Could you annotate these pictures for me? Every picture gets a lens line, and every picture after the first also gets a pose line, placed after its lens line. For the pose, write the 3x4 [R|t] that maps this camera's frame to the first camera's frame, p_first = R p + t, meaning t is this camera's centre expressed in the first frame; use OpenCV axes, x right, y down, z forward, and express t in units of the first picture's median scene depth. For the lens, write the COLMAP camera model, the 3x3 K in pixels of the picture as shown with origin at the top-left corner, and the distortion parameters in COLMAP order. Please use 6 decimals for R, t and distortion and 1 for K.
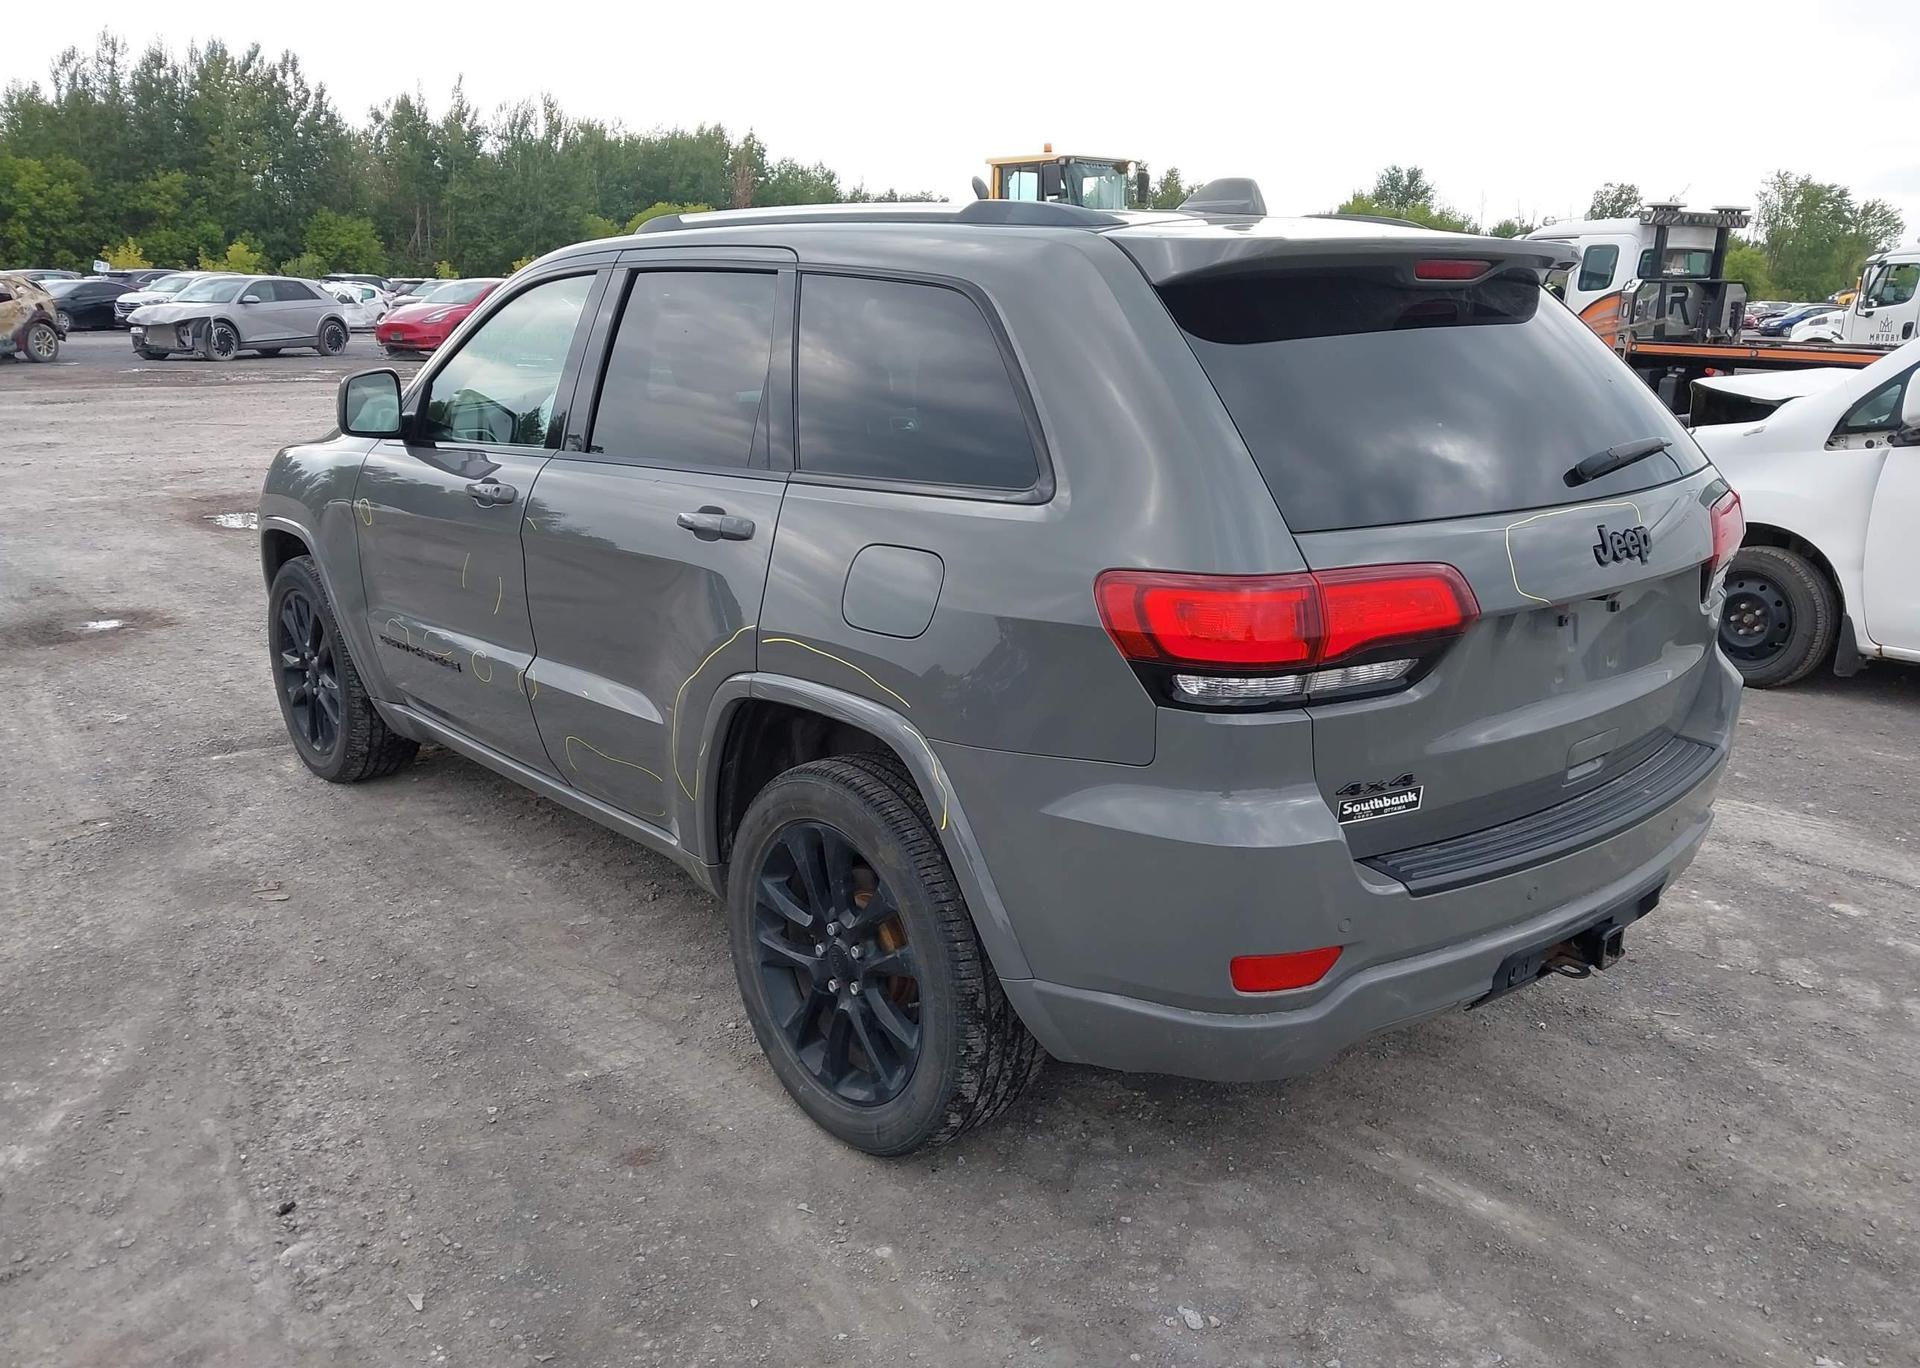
lens RADIAL K [[1542.5, 0, 947.2], [0, 1542.5, 685.5], [0, 0, 1]] dist [0.015062, -0.003565]
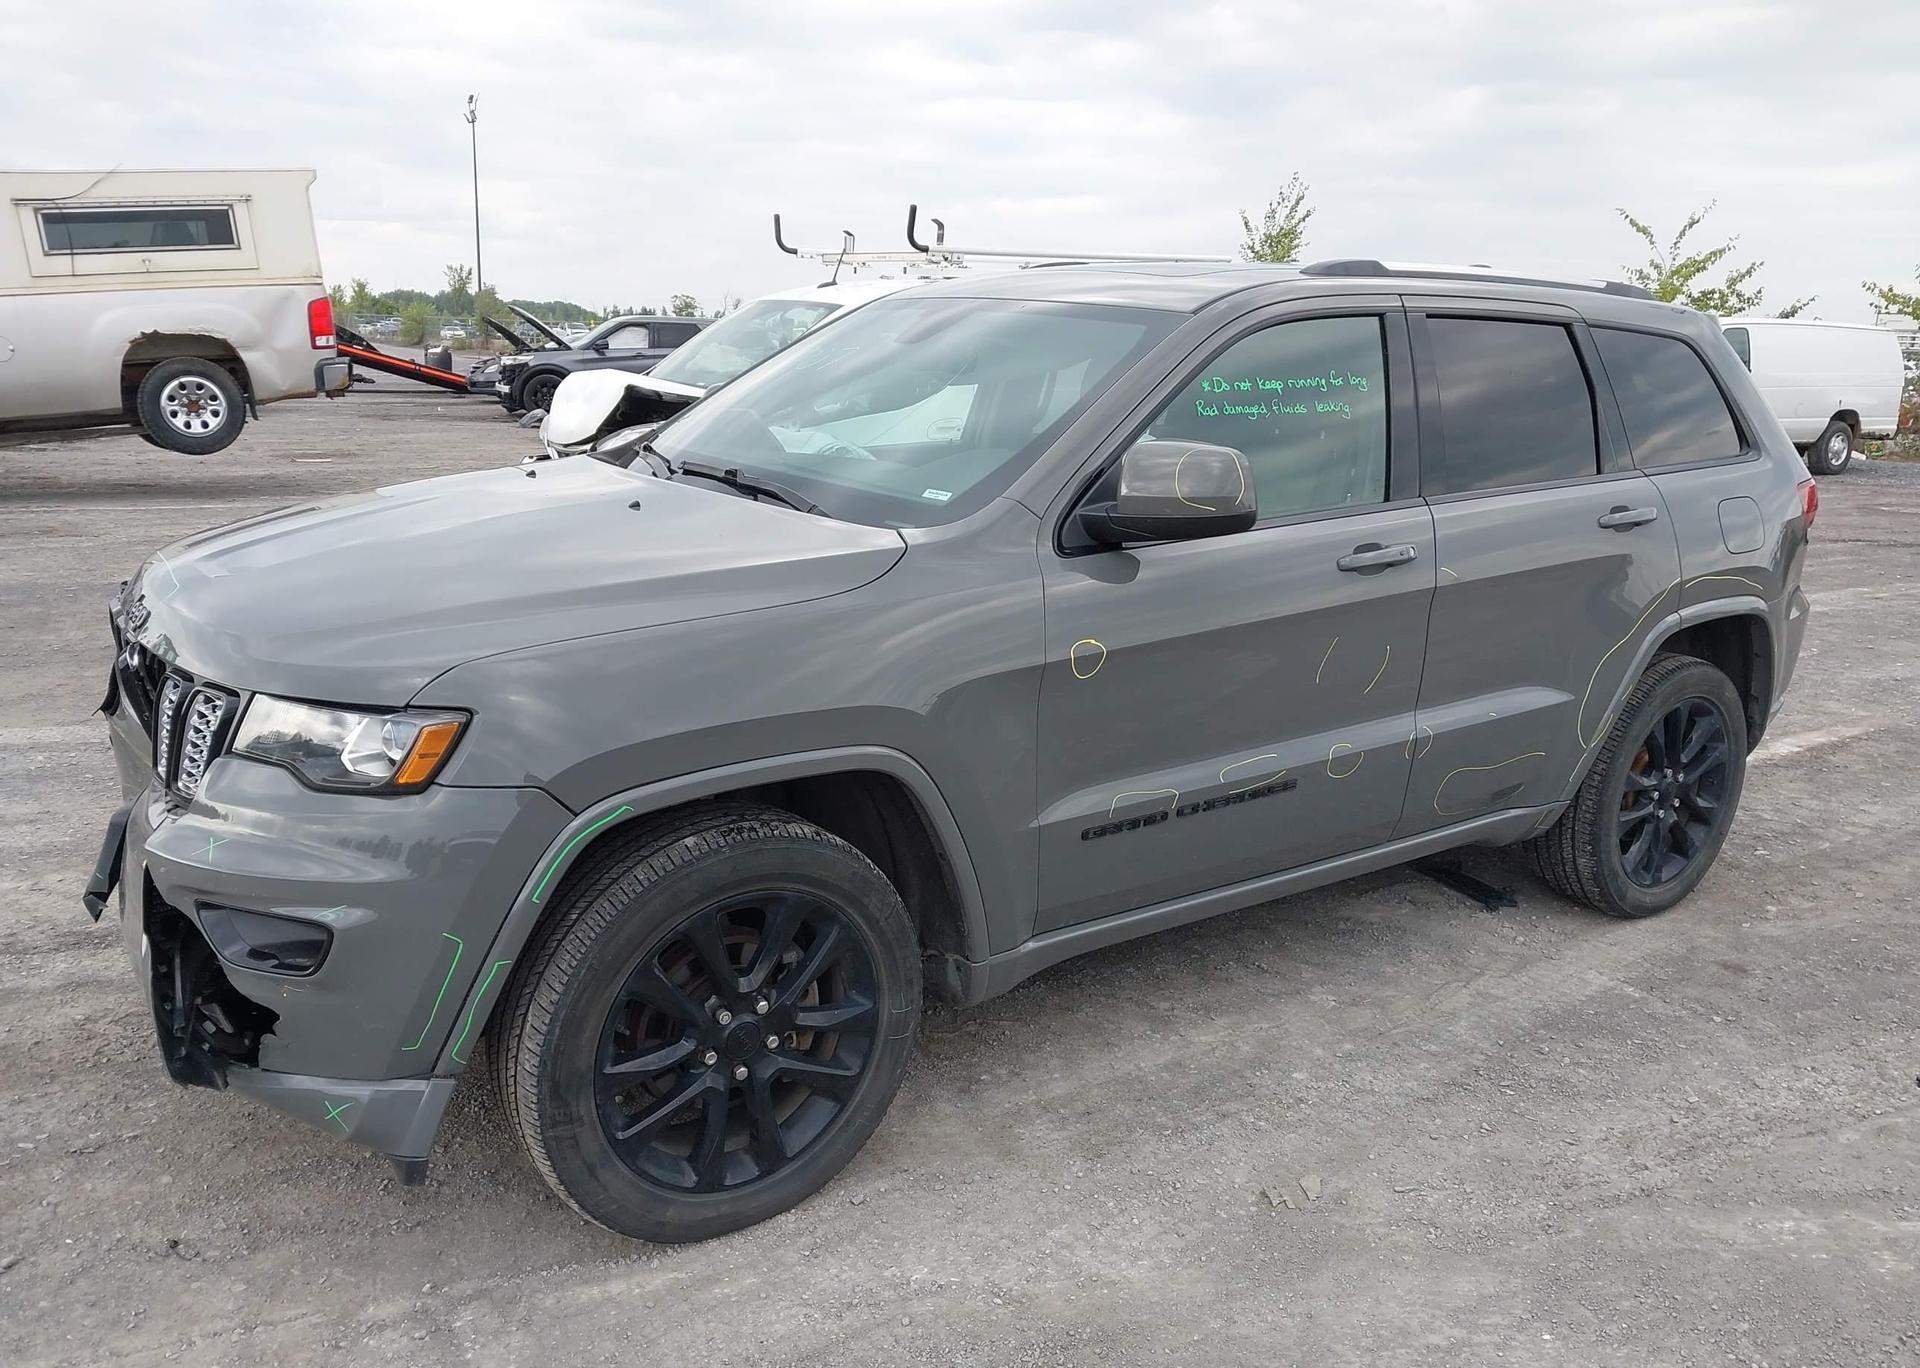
lens RADIAL K [[1542.5, 0, 959.7], [0, 1542.5, 693.0], [0, 0, 1]] dist [0.015062, -0.003565]
pose [[0.073563, -0.234797, 0.969257, -1.450356], [0.218253, 0.952121, 0.214081, -0.355993], [-0.973116, 0.195795, 0.121286, 1.380131]]
